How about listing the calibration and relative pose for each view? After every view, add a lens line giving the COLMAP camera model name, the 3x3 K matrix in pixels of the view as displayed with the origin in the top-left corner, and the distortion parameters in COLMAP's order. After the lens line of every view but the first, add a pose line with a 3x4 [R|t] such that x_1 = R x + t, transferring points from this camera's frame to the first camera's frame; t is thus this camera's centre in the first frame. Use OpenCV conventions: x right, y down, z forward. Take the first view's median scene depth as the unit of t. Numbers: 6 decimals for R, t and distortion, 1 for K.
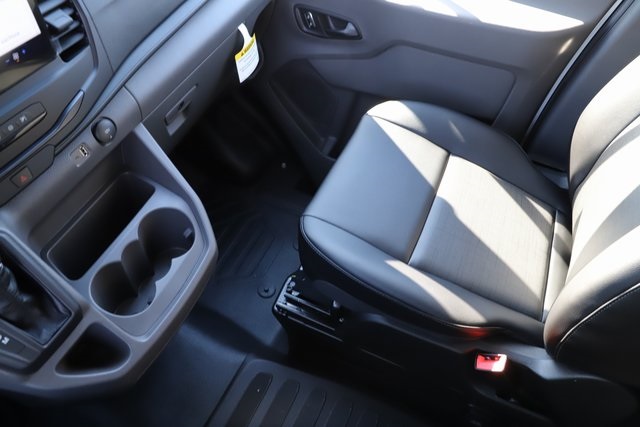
lens RADIAL K [[493.5, 0, 320.0], [0, 493.5, 213.5], [0, 0, 1]] dist [-0.081556, 0.085648]
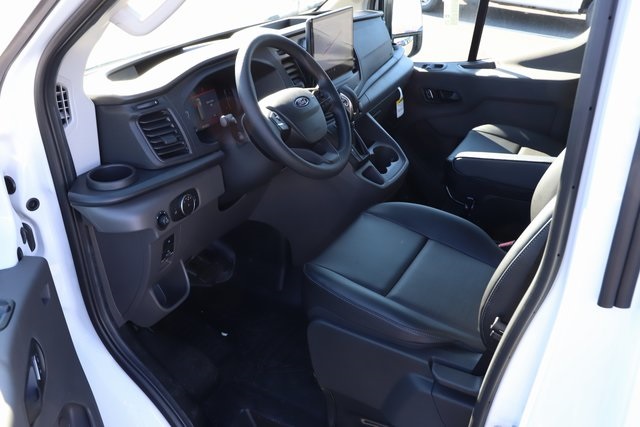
lens RADIAL K [[605.8, 0, 320.0], [0, 605.8, 213.5], [0, 0, 1]] dist [-0.013649, -0.000716]
pose [[0.997416, -0.018347, -0.069457, -0.397582], [-0.008718, 0.928779, -0.370531, 1.168645], [0.071308, 0.370179, 0.926219, -1.242438]]
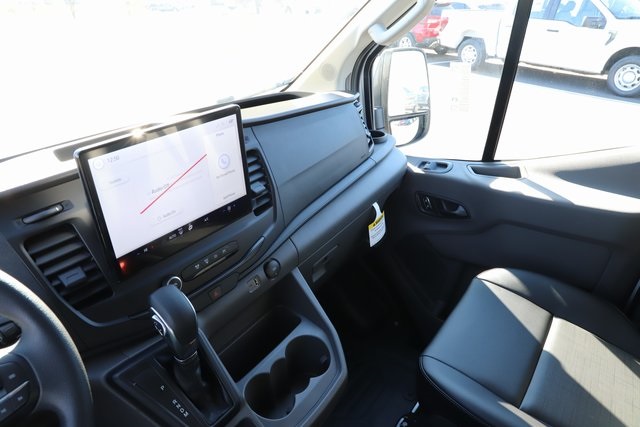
lens RADIAL K [[443.4, 0, 320.0], [0, 443.4, 213.5], [0, 0, 1]] dist [-0.139909, 0.105457]
pose [[0.973777, 0.031720, -0.225283, -0.050708], [-0.113114, 0.926669, -0.358454, 0.092484], [0.197392, 0.374537, 0.905957, -0.091237]]
